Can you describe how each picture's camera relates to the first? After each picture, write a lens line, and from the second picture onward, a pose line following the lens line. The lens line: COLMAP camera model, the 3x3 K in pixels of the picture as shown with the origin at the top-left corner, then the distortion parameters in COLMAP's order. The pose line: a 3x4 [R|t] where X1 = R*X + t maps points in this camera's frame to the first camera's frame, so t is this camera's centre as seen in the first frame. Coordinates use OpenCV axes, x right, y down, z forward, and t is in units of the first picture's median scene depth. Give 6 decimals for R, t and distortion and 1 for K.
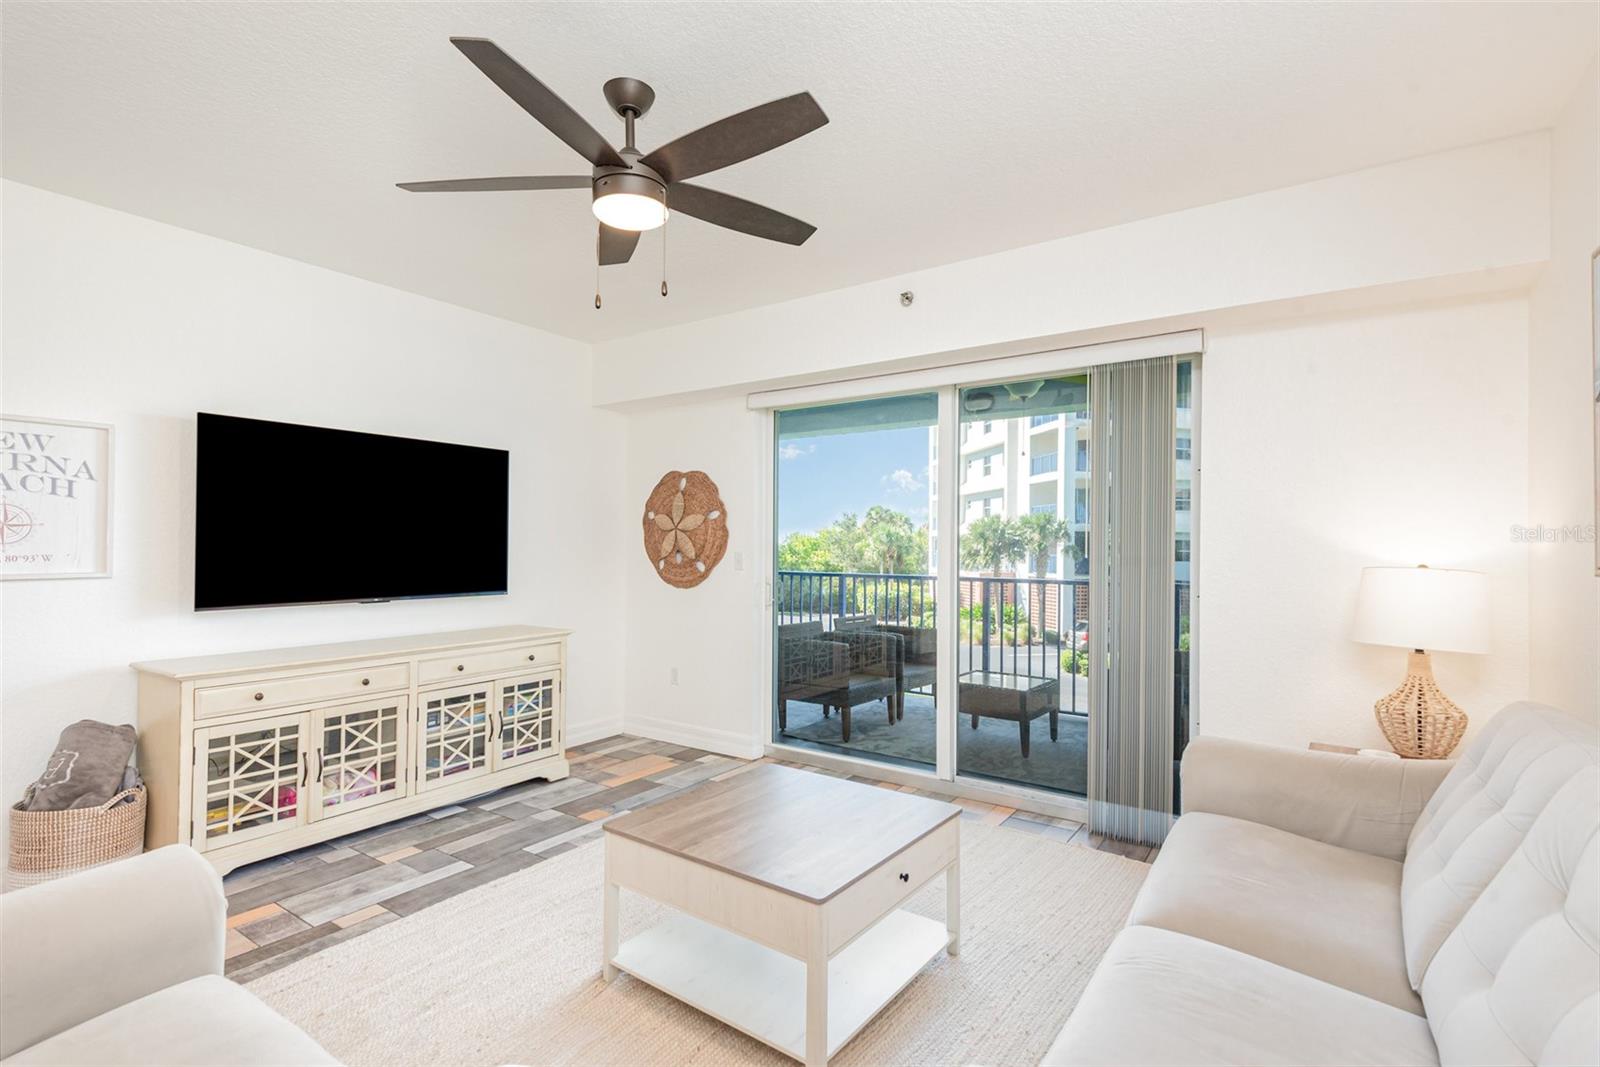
lens RADIAL K [[748.4, 0, 801.4], [0, 748.4, 544.4], [0, 0, 1]] dist [0.004678, -0.000201]
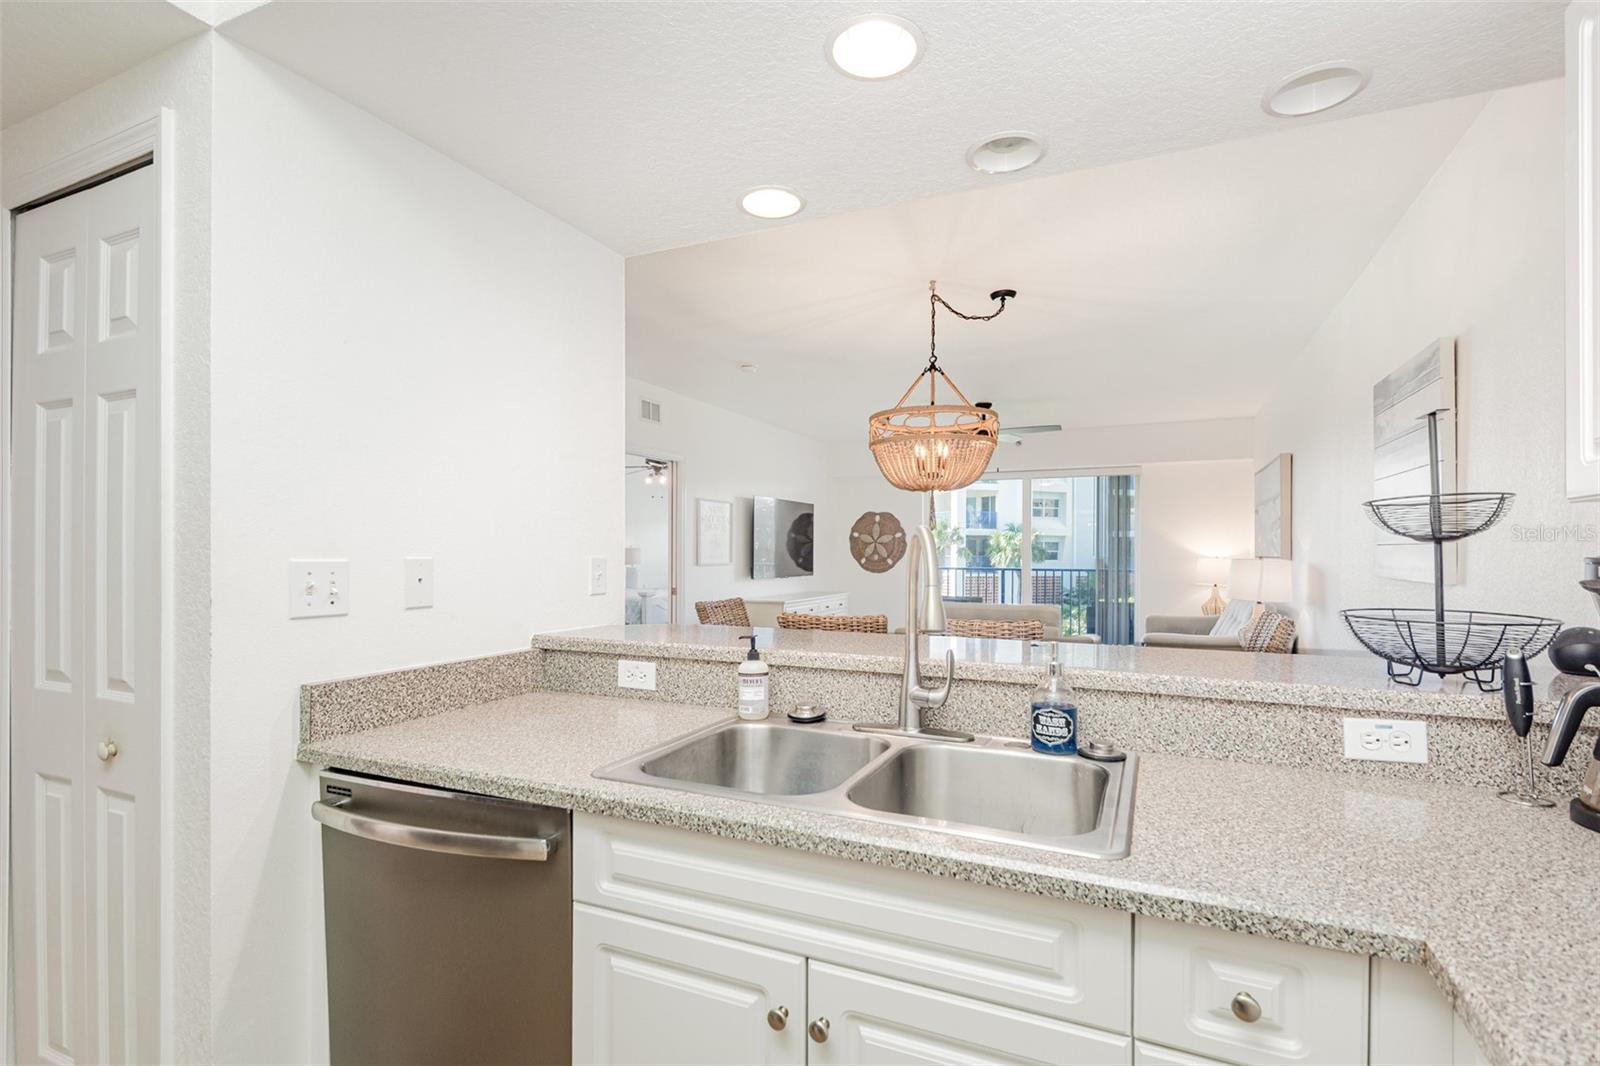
lens RADIAL K [[734.6, 0, 799.7], [0, 734.6, 584.1], [0, 0, 1]] dist [0.002467, 0.000042]
pose [[0.987517, -0.017349, 0.156555, -0.668871], [0.009714, 0.998732, 0.049405, -0.008378], [-0.157214, -0.047268, 0.986433, -0.858001]]
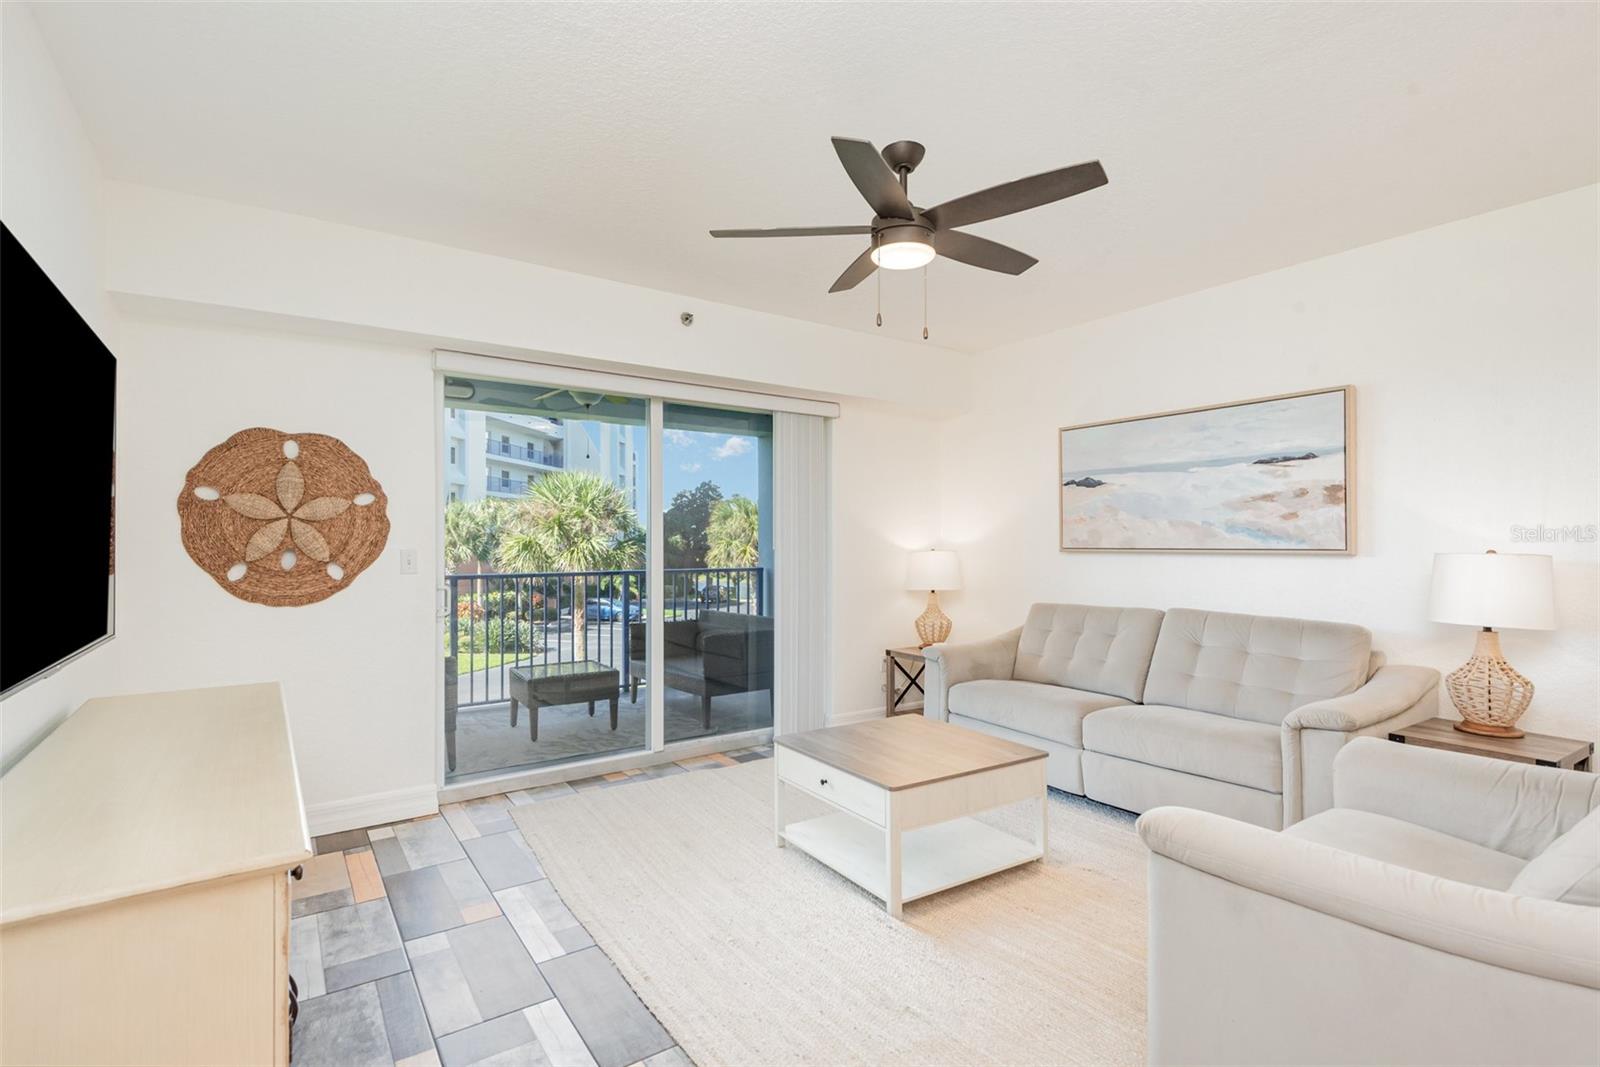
lens RADIAL K [[735.6, 0, 785.9], [0, 735.6, 542.7], [0, 0, 1]] dist [0.003302, 0.000184]
pose [[0.369006, -0.006586, 0.929403, -0.620780], [-0.000177, 0.999974, 0.007156, -0.003058], [-0.929427, -0.002805, 0.368996, 0.354051]]
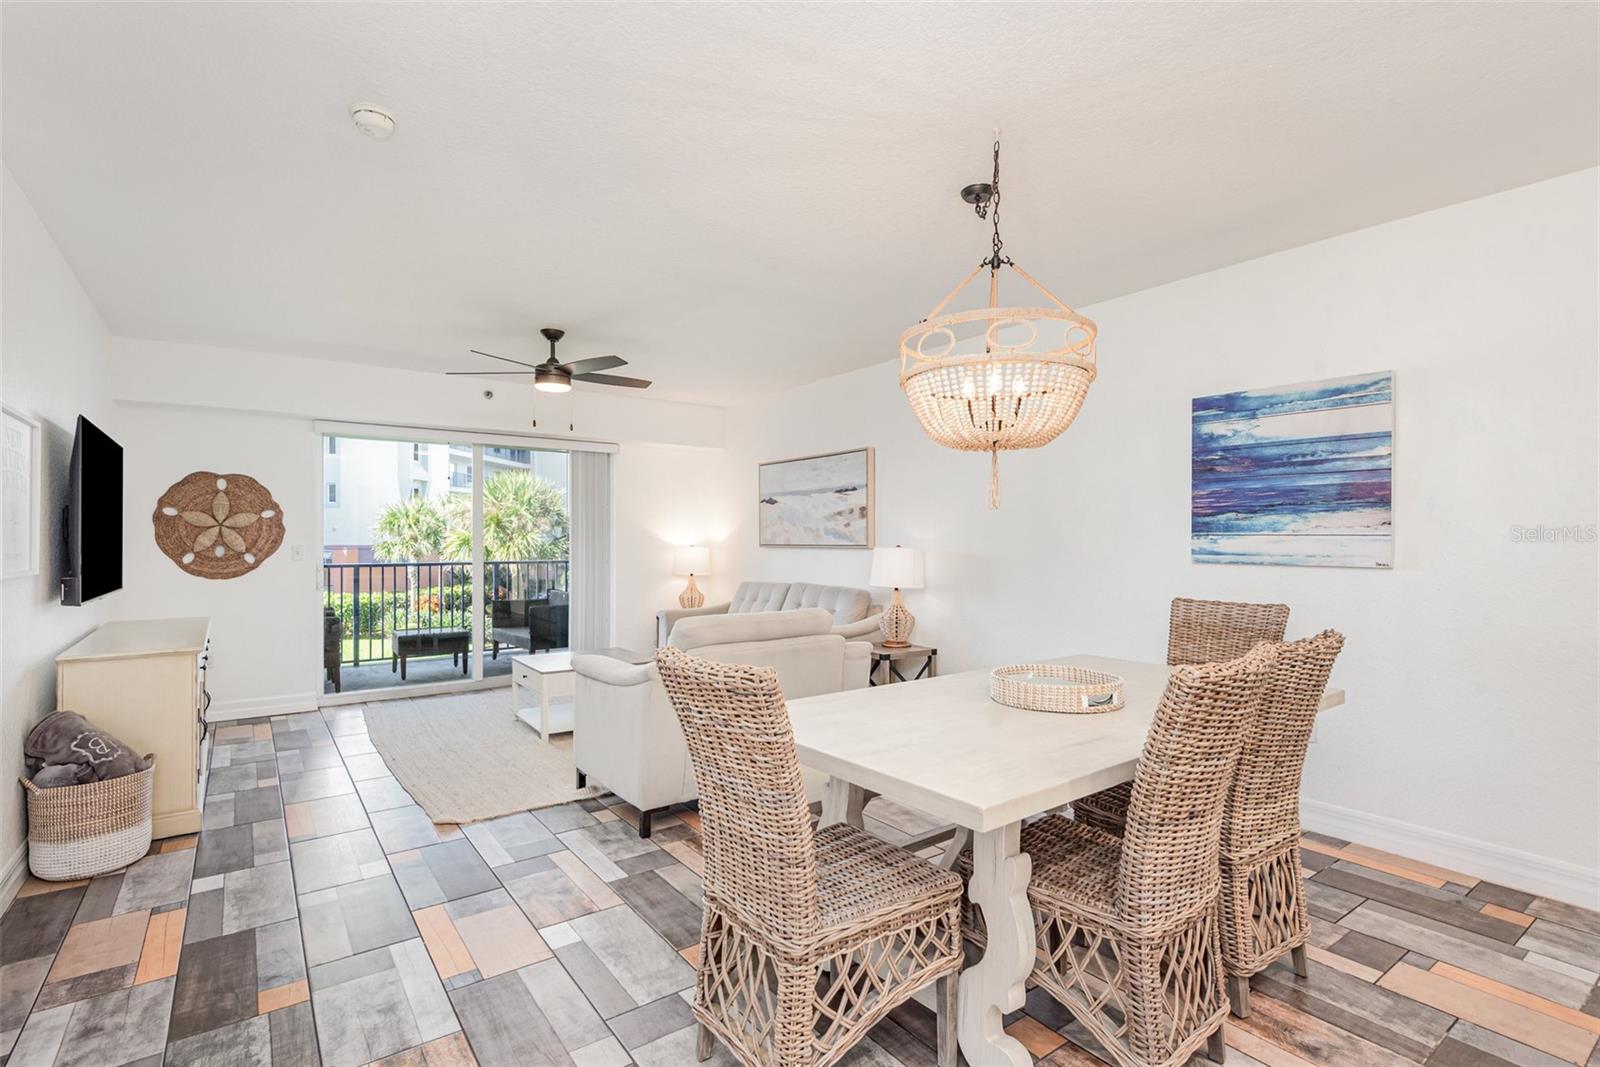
lens RADIAL K [[760.2, 0, 795.2], [0, 760.2, 538.2], [0, 0, 1]] dist [-0.002395, -0.000316]
pose [[0.349886, -0.008456, 0.936754, -0.932911], [0.001051, 0.999962, 0.008634, -0.010908], [-0.936792, -0.002037, 0.349882, -0.189934]]
